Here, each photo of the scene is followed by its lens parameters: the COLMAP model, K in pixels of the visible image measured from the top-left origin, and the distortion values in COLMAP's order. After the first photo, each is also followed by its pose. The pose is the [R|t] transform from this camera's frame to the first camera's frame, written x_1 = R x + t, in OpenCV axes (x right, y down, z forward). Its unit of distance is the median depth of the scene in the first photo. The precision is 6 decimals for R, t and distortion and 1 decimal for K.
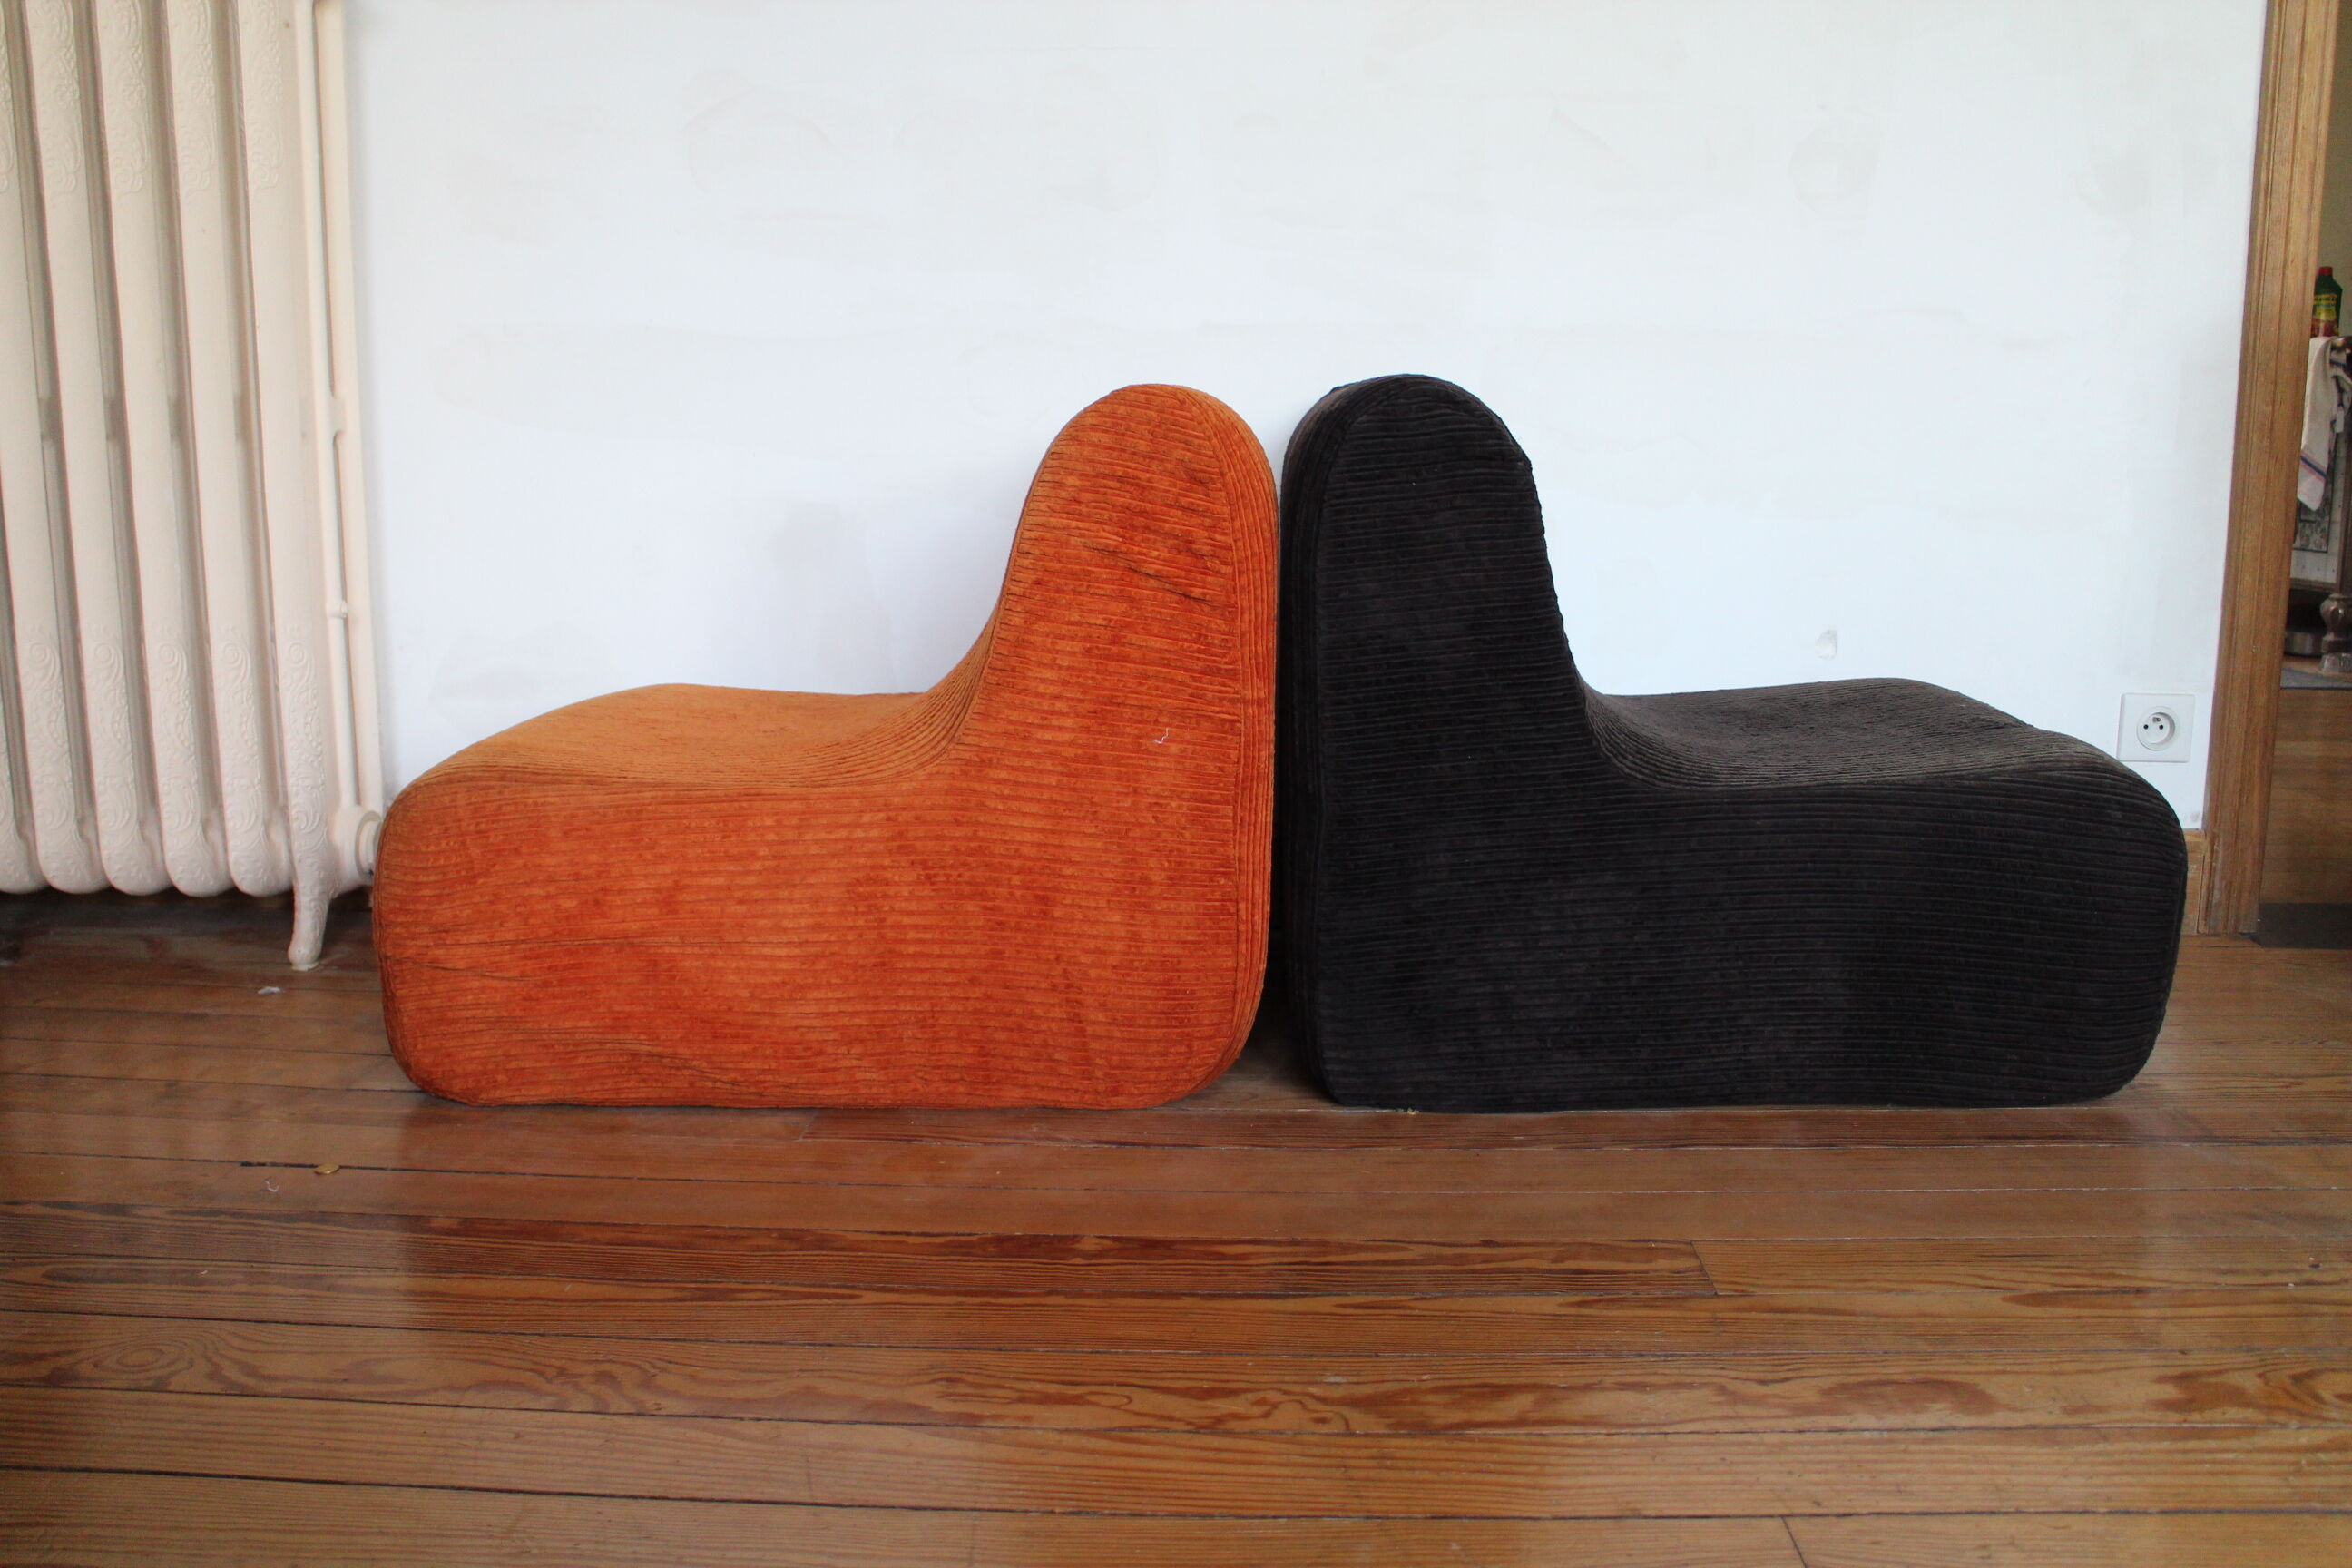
lens RADIAL K [[1998.1, 0, 1207.2], [0, 1998.1, 804.8], [0, 0, 1]] dist [-0.142628, 0.095824]
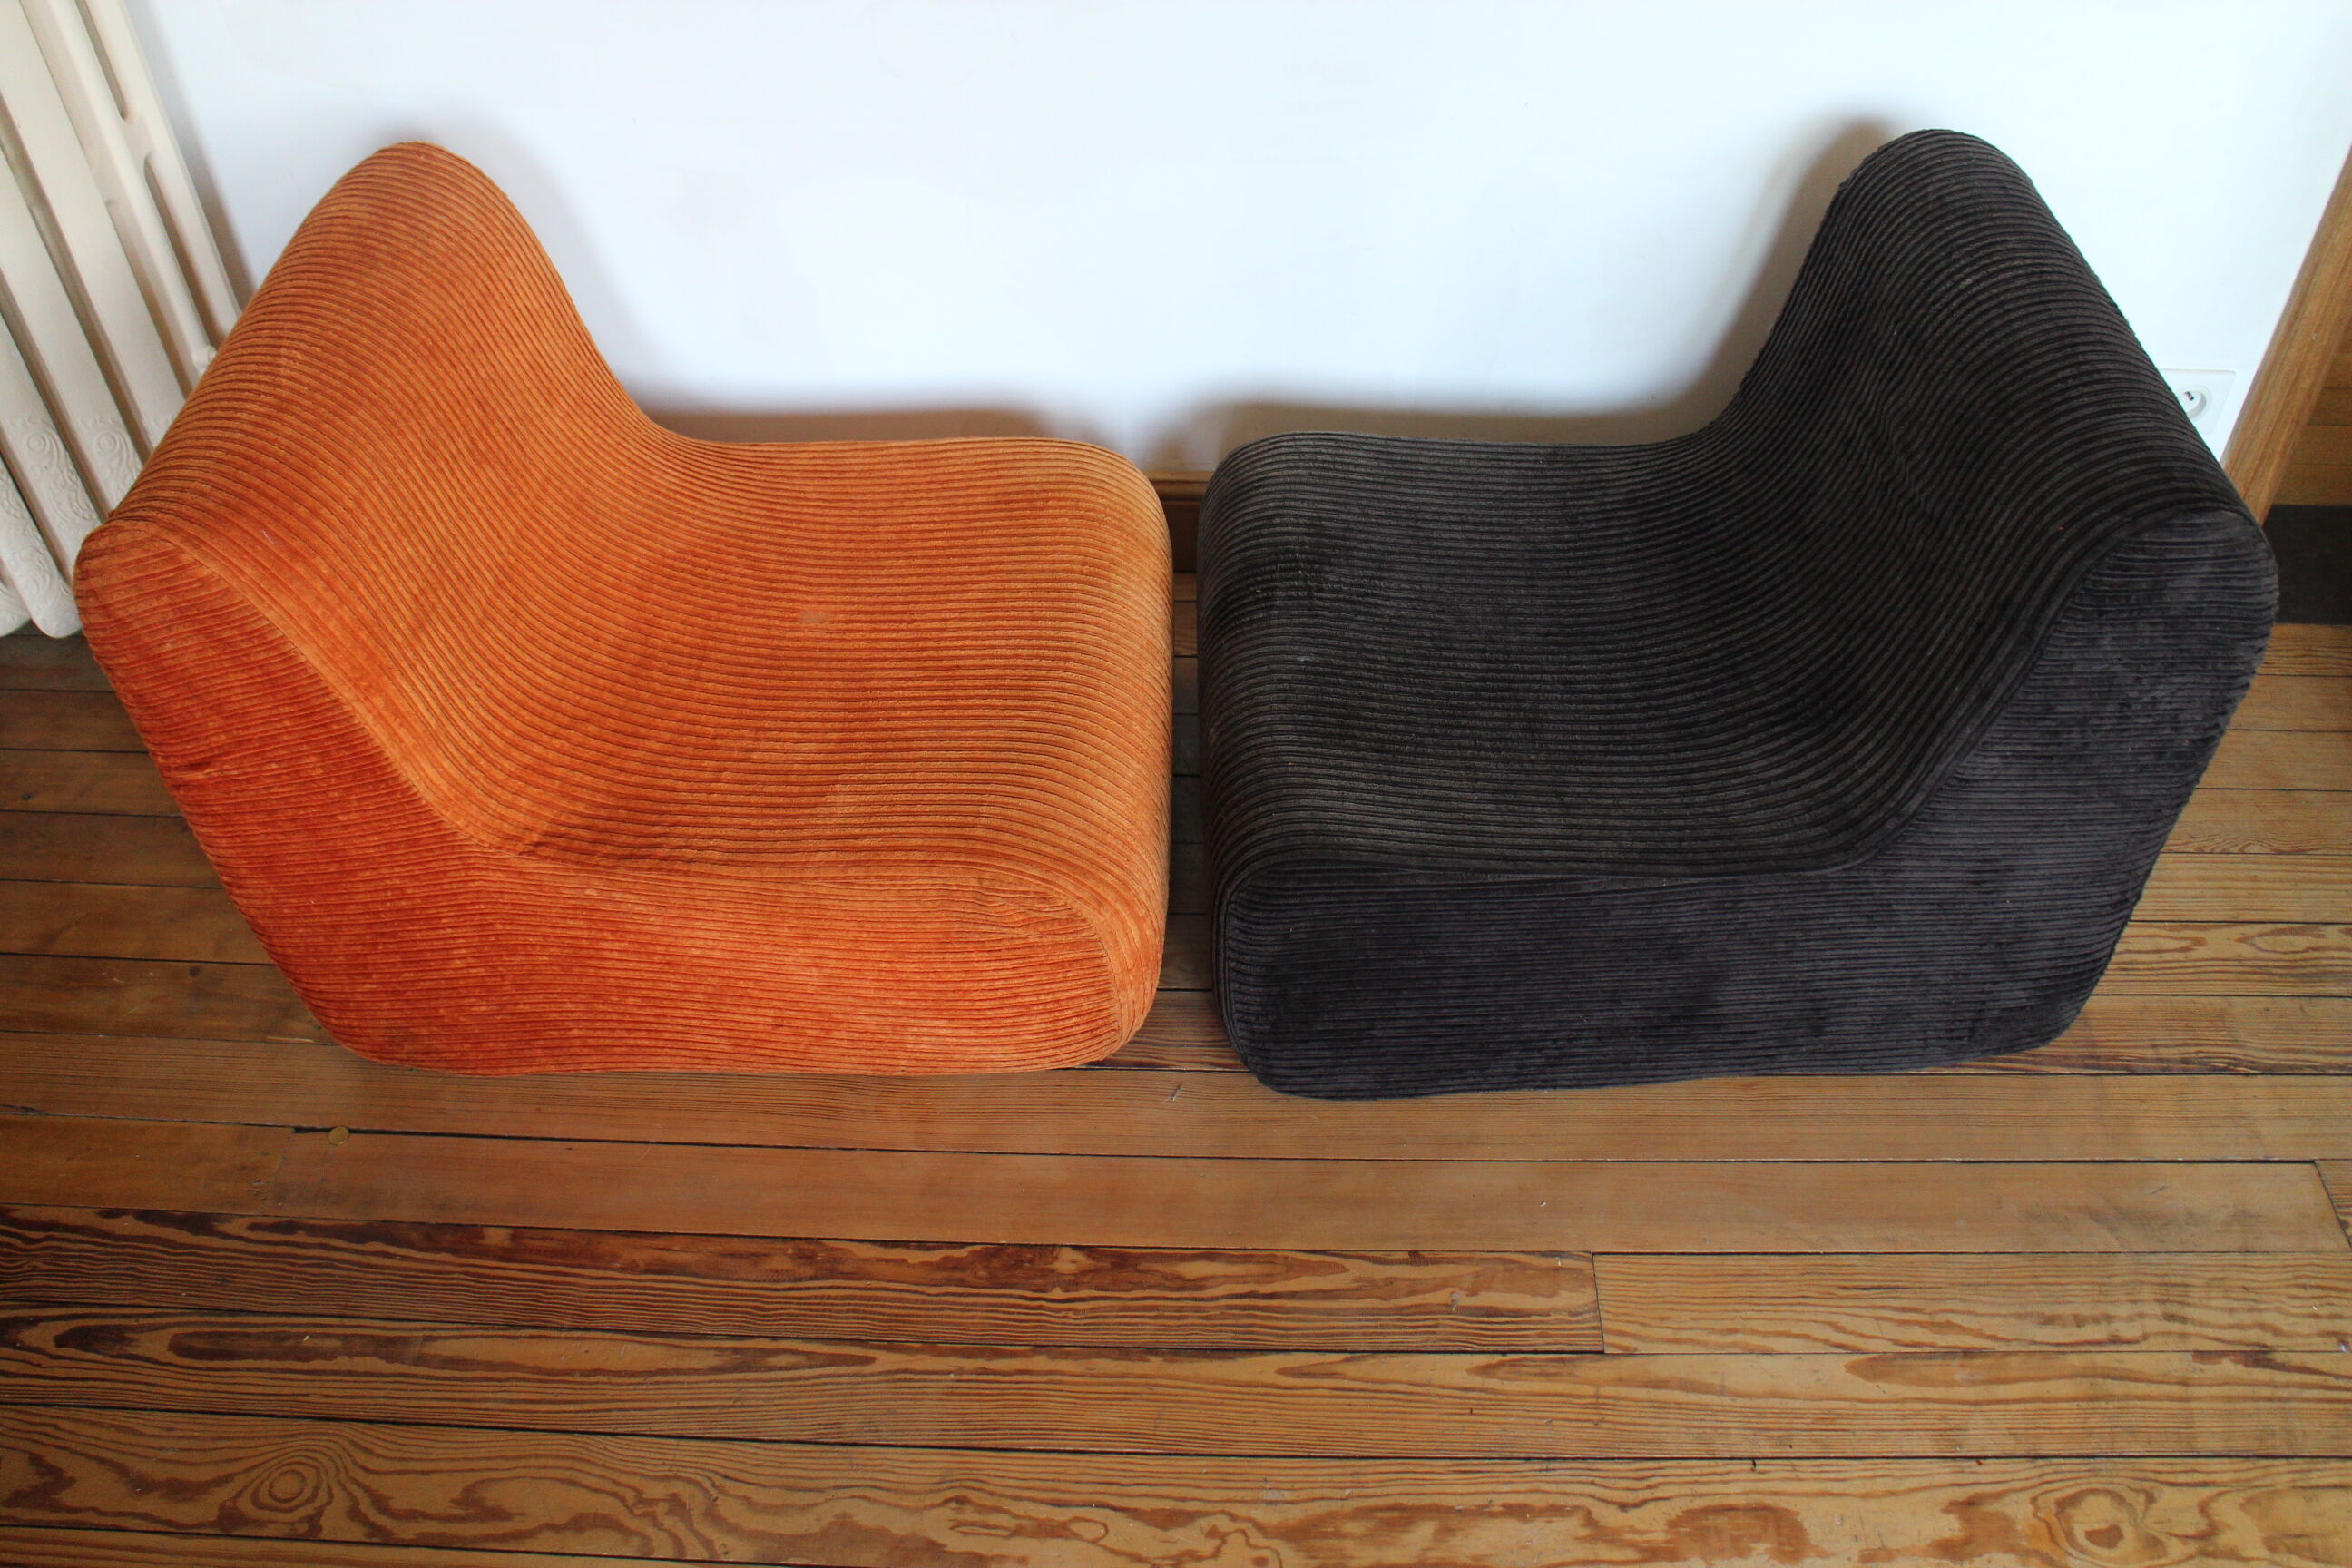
lens RADIAL K [[1998.1, 0, 1206.6], [0, 1998.1, 792.0], [0, 0, 1]] dist [-0.142628, 0.095824]
pose [[0.999935, -0.010570, 0.004309, 0.020700], [0.006256, 0.823239, 0.567661, -0.693787], [-0.009548, -0.567597, 0.823251, 0.225643]]
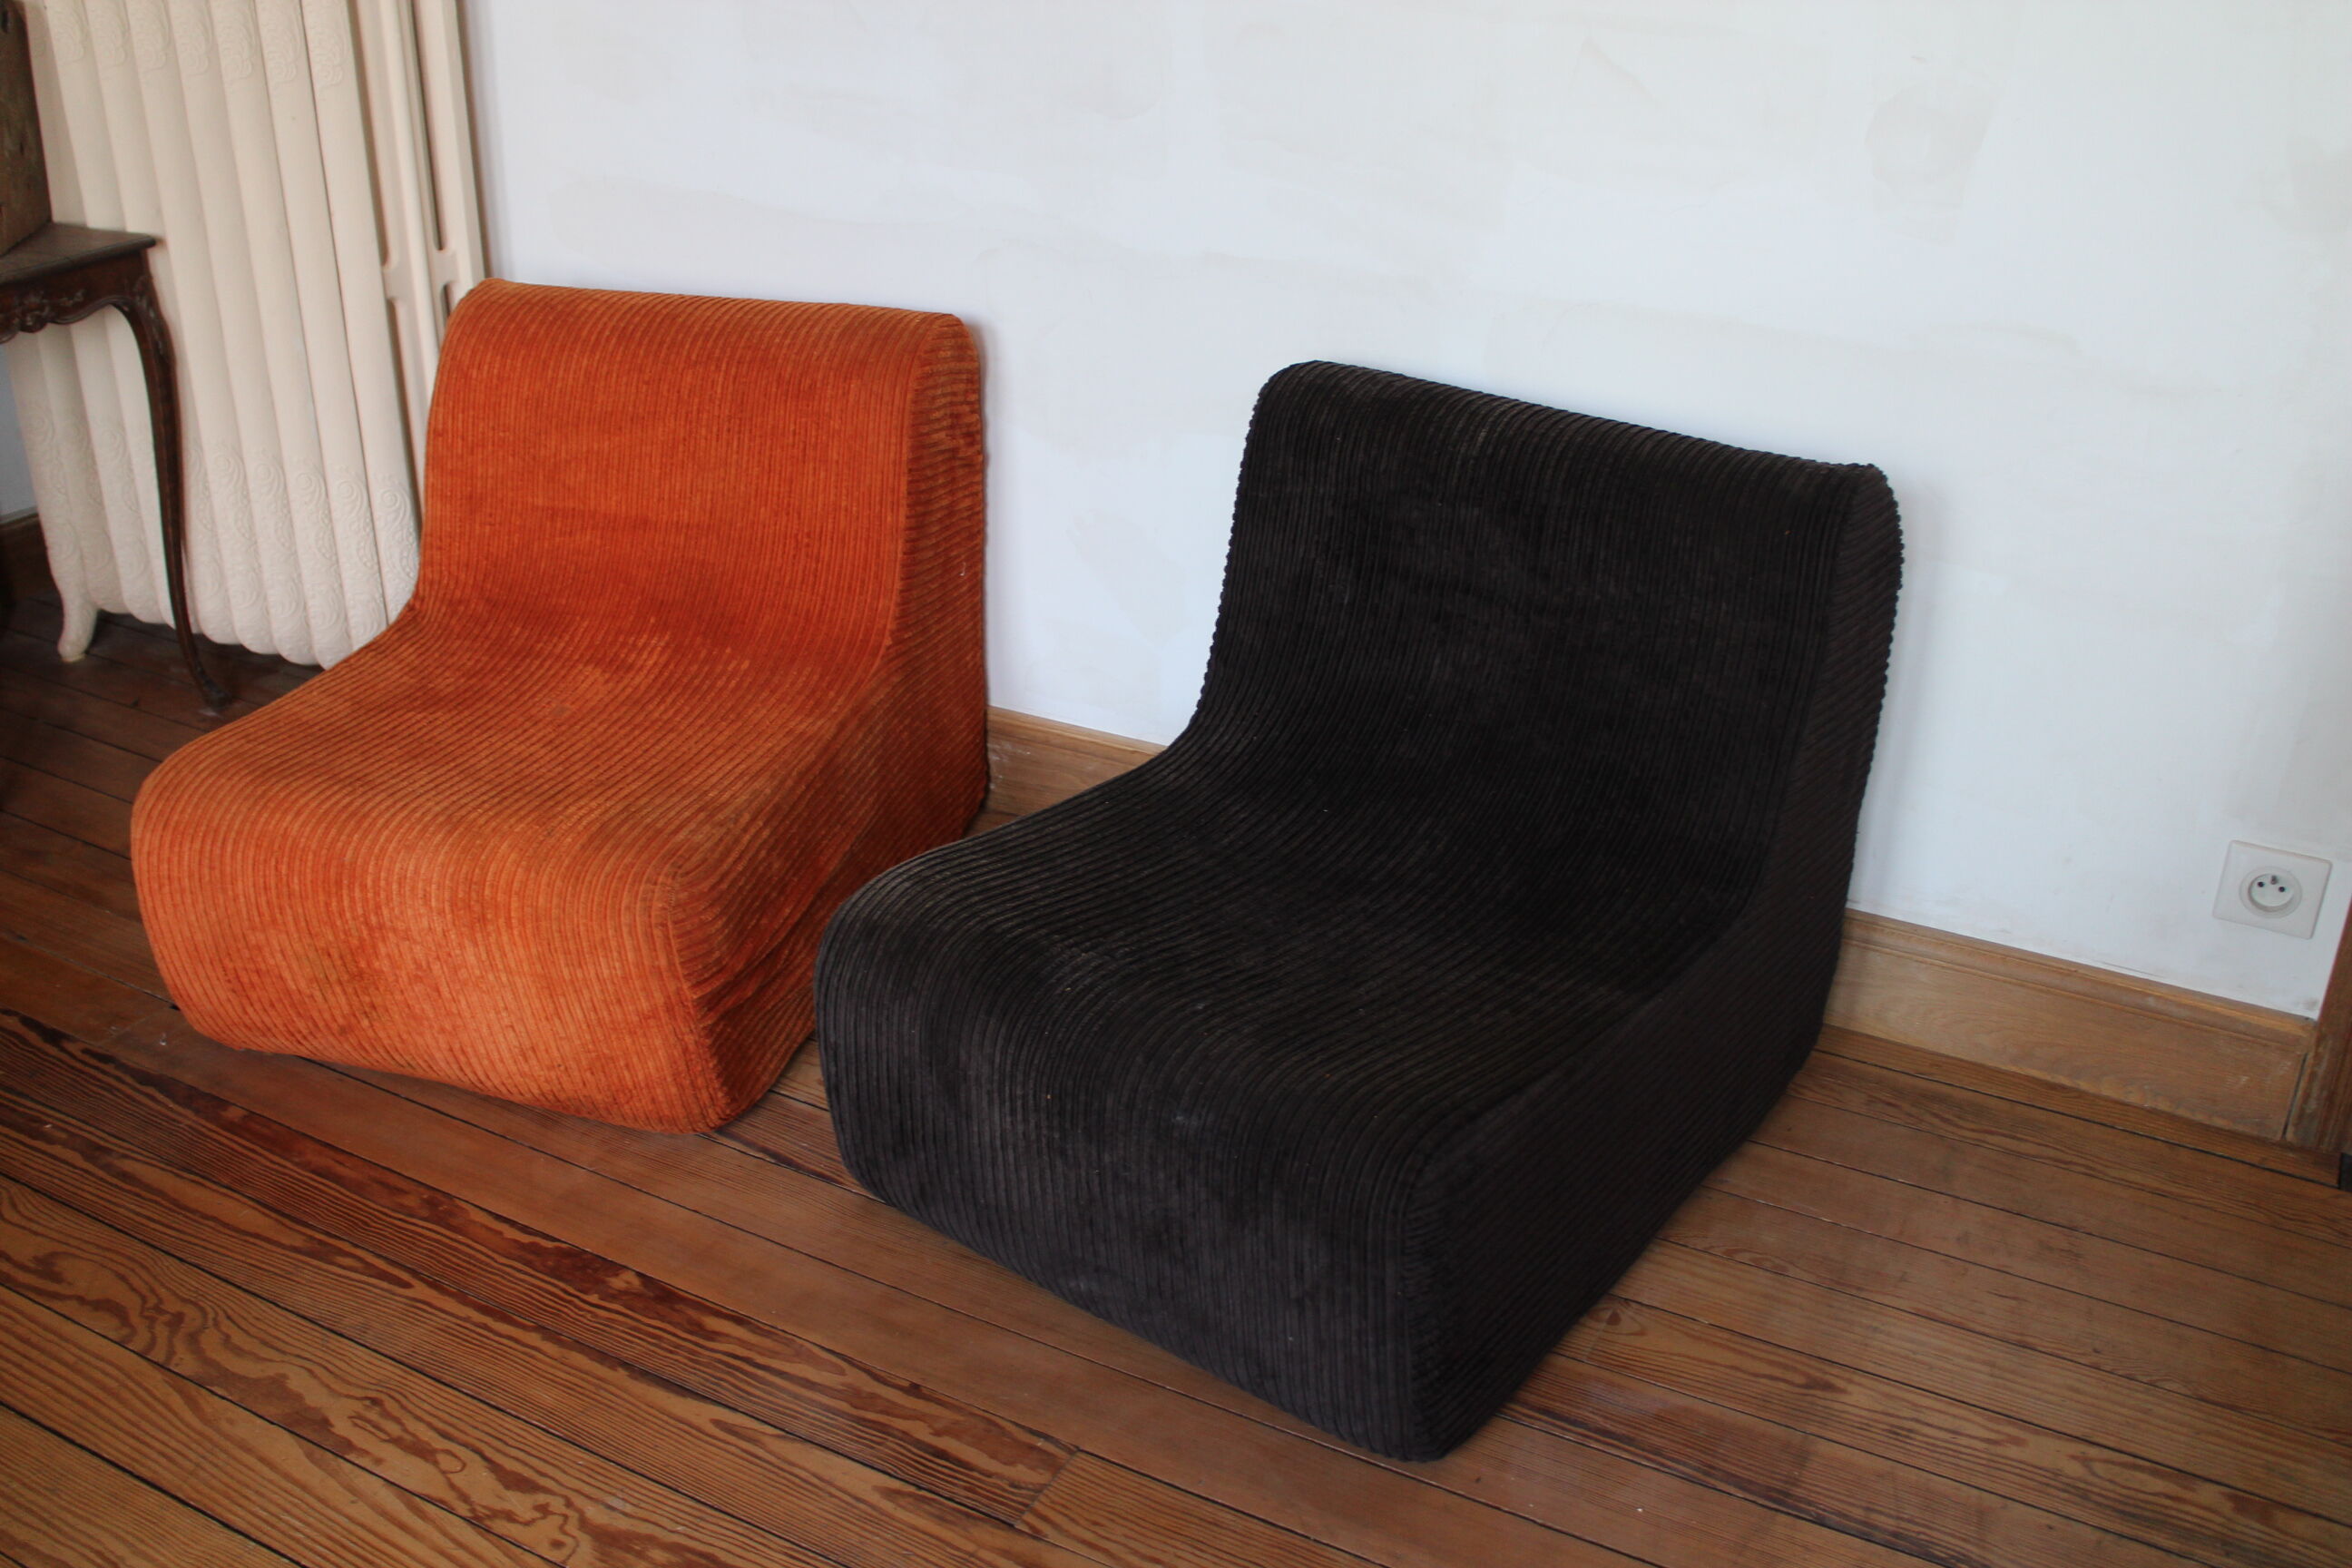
lens RADIAL K [[2221.3, 0, 1197.6], [0, 2221.3, 789.4], [0, 0, 1]] dist [-0.089433, 0.000000]
pose [[0.895696, 0.200041, -0.397131, 0.738506], [-0.094013, 0.958099, 0.270571, -0.459746], [0.434616, -0.205014, 0.876971, 0.086657]]
